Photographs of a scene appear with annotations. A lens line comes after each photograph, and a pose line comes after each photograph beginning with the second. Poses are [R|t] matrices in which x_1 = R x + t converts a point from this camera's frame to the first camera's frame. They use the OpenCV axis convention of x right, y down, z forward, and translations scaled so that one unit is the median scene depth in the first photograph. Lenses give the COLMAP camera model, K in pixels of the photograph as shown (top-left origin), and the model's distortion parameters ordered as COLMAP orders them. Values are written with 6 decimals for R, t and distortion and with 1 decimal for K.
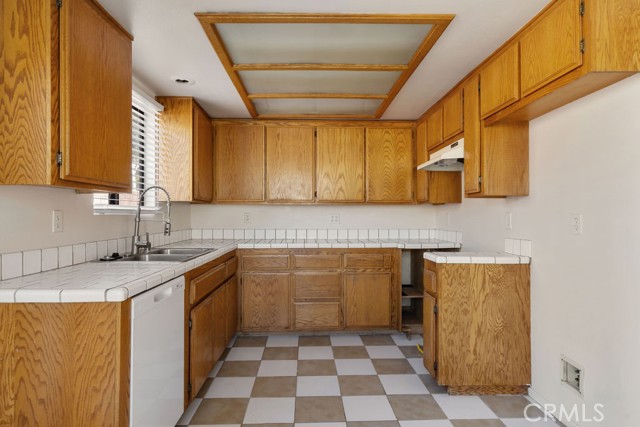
lens RADIAL K [[370.3, 0, 314.8], [0, 370.3, 212.4], [0, 0, 1]] dist [0.012294, -0.000107]
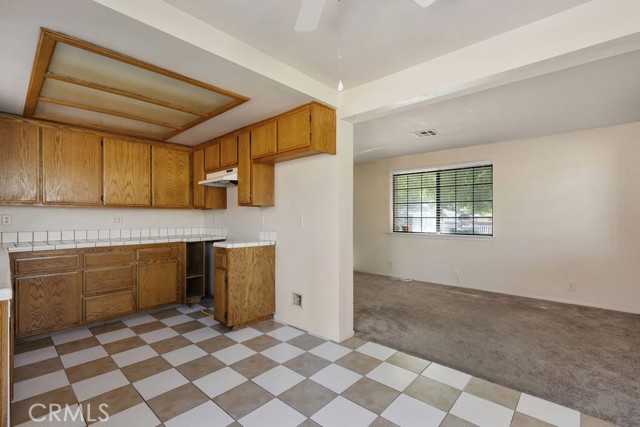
lens RADIAL K [[295.7, 0, 315.9], [0, 295.7, 217.3], [0, 0, 1]] dist [-0.004800, 0.002950]
pose [[0.697302, -0.001879, 0.716775, -0.283422], [-0.005995, 0.999946, 0.008453, -0.004796], [-0.716752, -0.010191, 0.697253, -0.114002]]
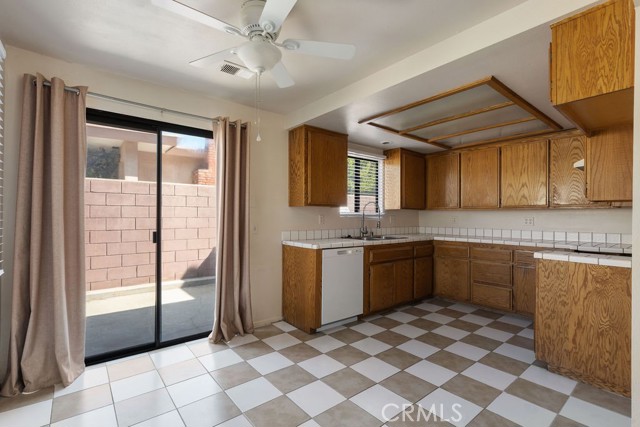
lens RADIAL K [[295.7, 0, 311.7], [0, 295.7, 213.5], [0, 0, 1]] dist [-0.004800, 0.002950]
pose [[0.592314, -0.004553, -0.805694, 0.653542], [0.000062, 0.999984, -0.005606, -0.003714], [0.805707, 0.003271, 0.592305, -0.156942]]
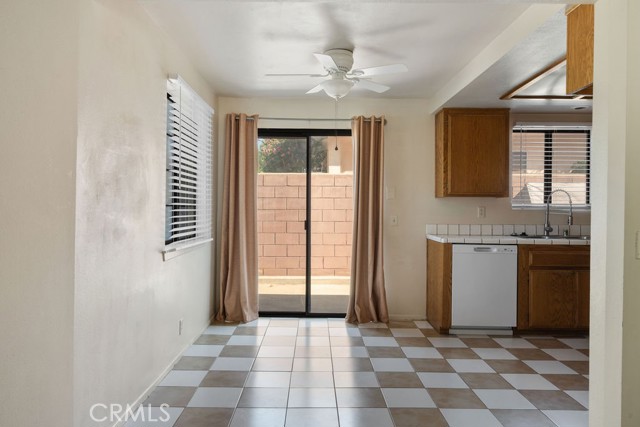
lens RADIAL K [[451.7, 0, 316.2], [0, 451.7, 205.8], [0, 0, 1]] dist [0.009600, -0.010179]
pose [[-0.042101, -0.003544, -0.999107, 1.428471], [-0.003281, 0.999989, -0.003409, -0.000158], [0.999108, 0.003134, -0.042112, 0.151958]]
